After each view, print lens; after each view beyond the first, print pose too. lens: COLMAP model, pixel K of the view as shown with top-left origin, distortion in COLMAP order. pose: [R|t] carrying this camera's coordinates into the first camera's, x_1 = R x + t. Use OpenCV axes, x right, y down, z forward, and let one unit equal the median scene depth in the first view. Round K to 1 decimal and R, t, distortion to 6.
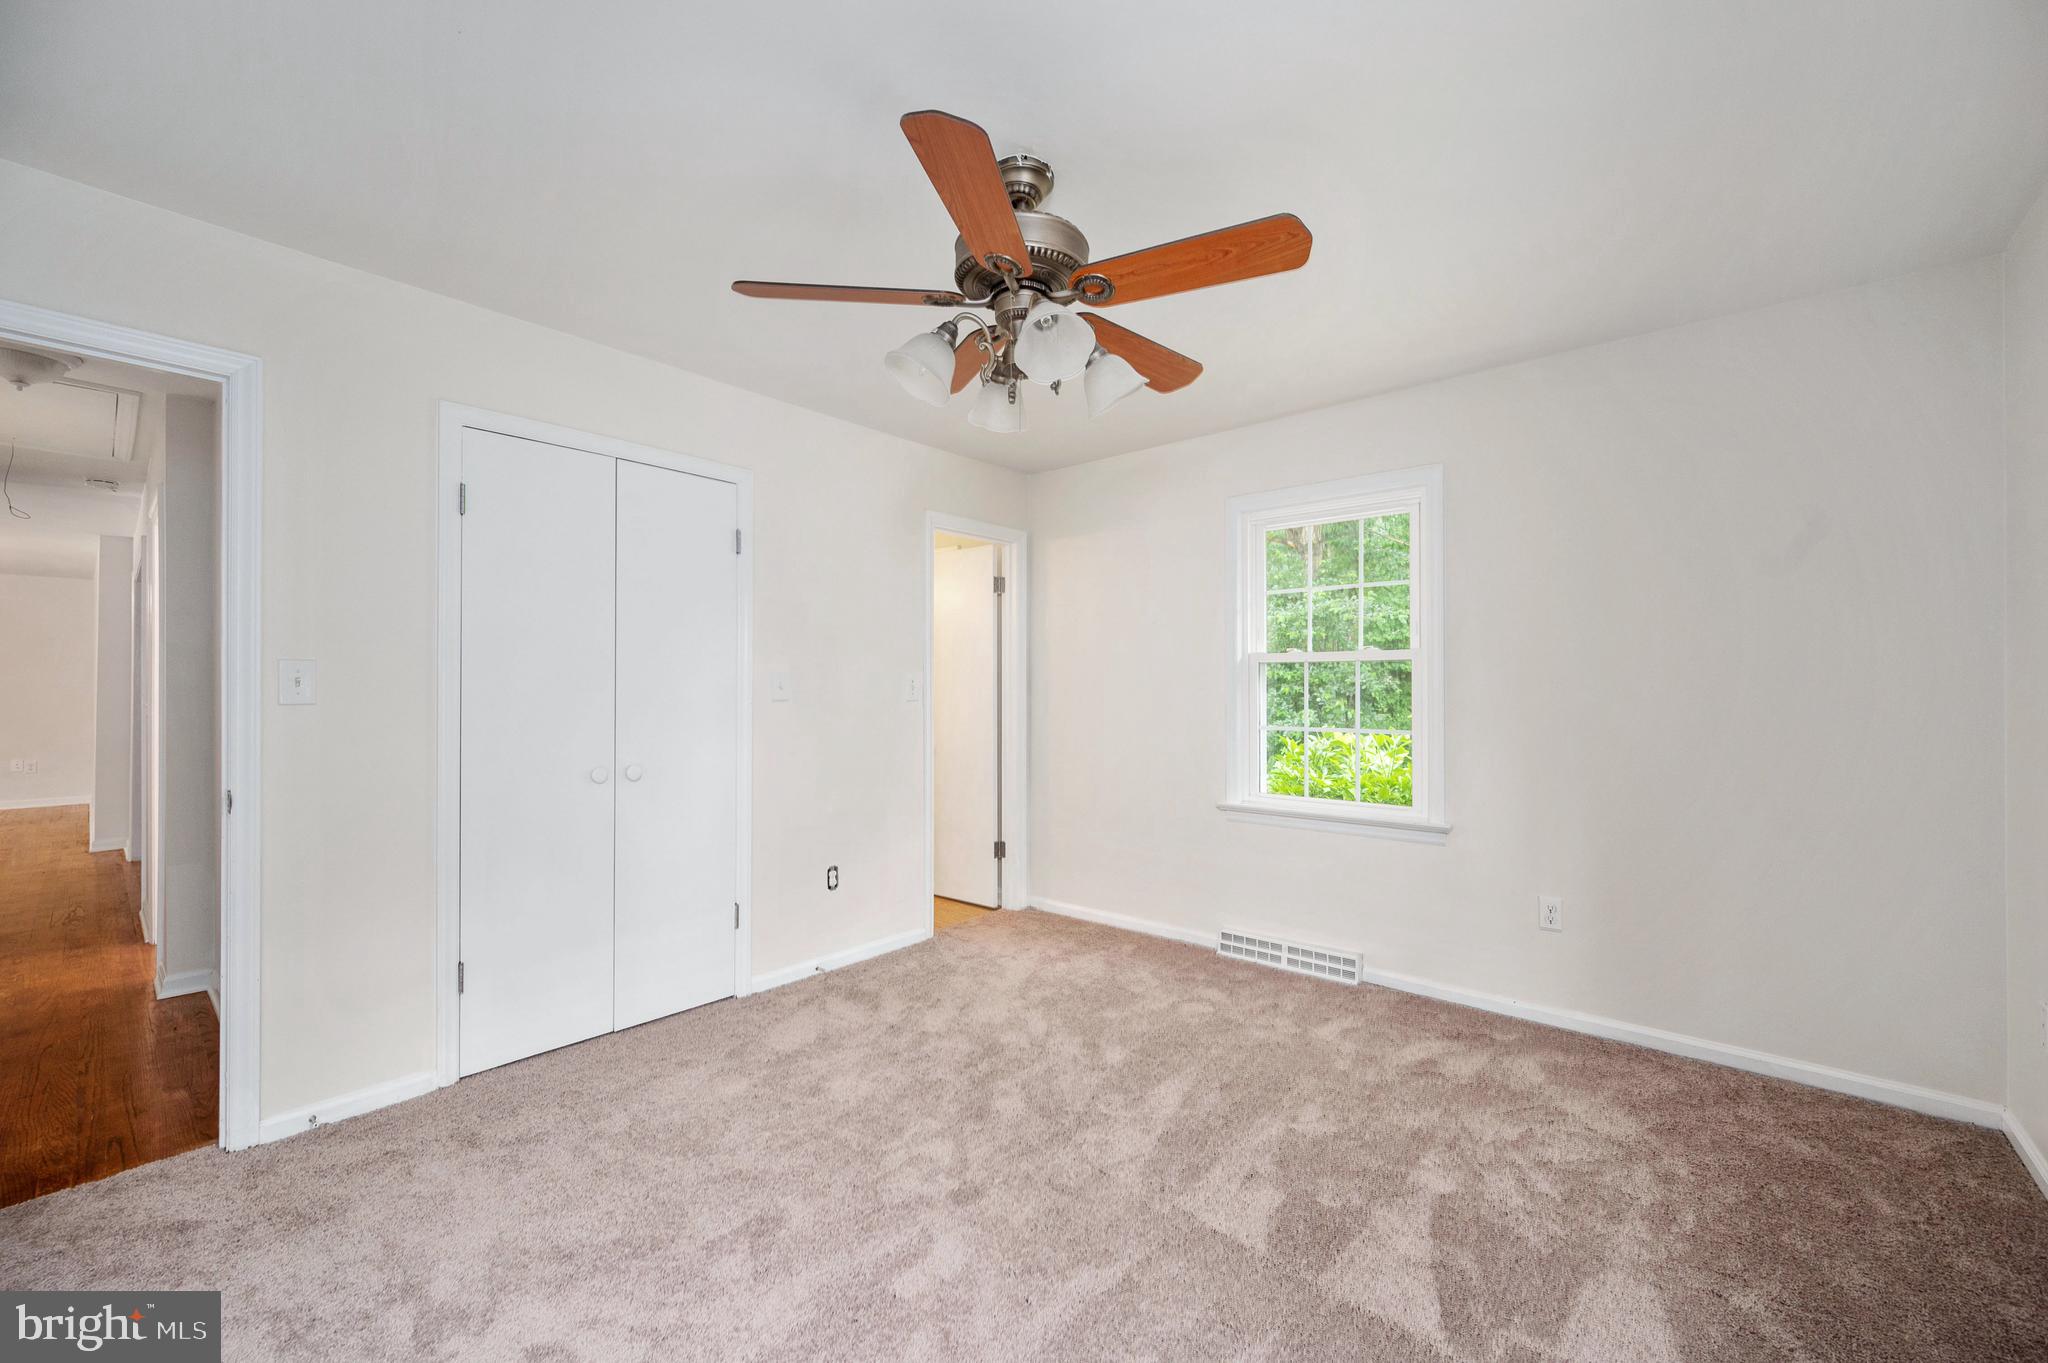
lens RADIAL K [[820.8, 0, 1032.8], [0, 820.8, 675.6], [0, 0, 1]] dist [0.000159, 0.000110]
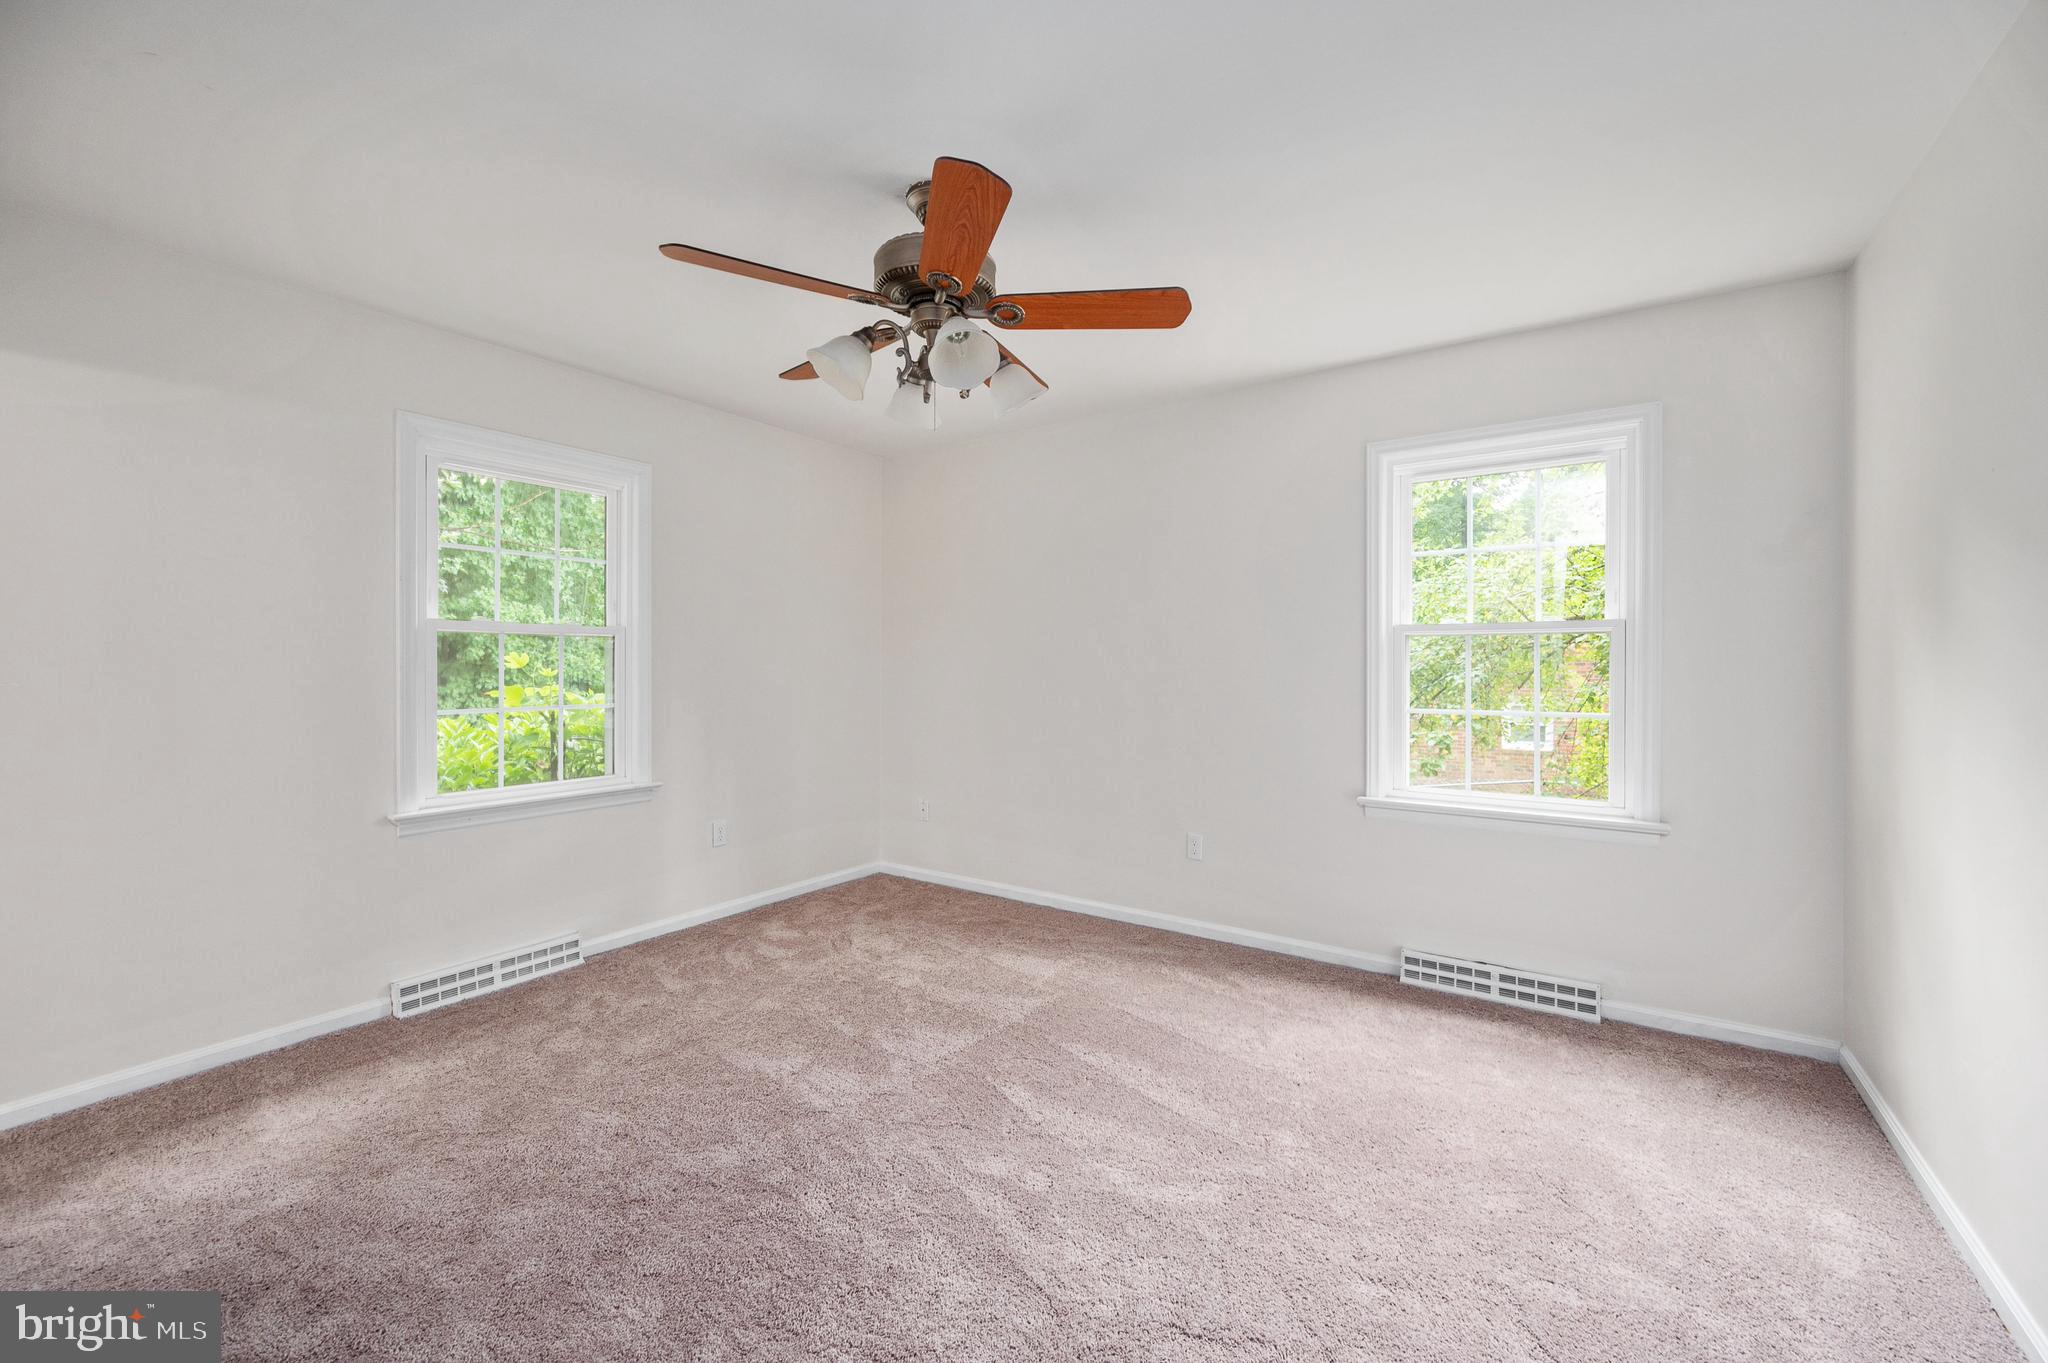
lens RADIAL K [[820.8, 0, 1019.4], [0, 820.8, 674.7], [0, 0, 1]] dist [0.000159, 0.000110]
pose [[-0.098576, -0.007261, 0.995103, -0.681198], [-0.007045, 0.999953, 0.006599, 0.020871], [-0.995105, -0.006360, -0.098623, 0.614156]]
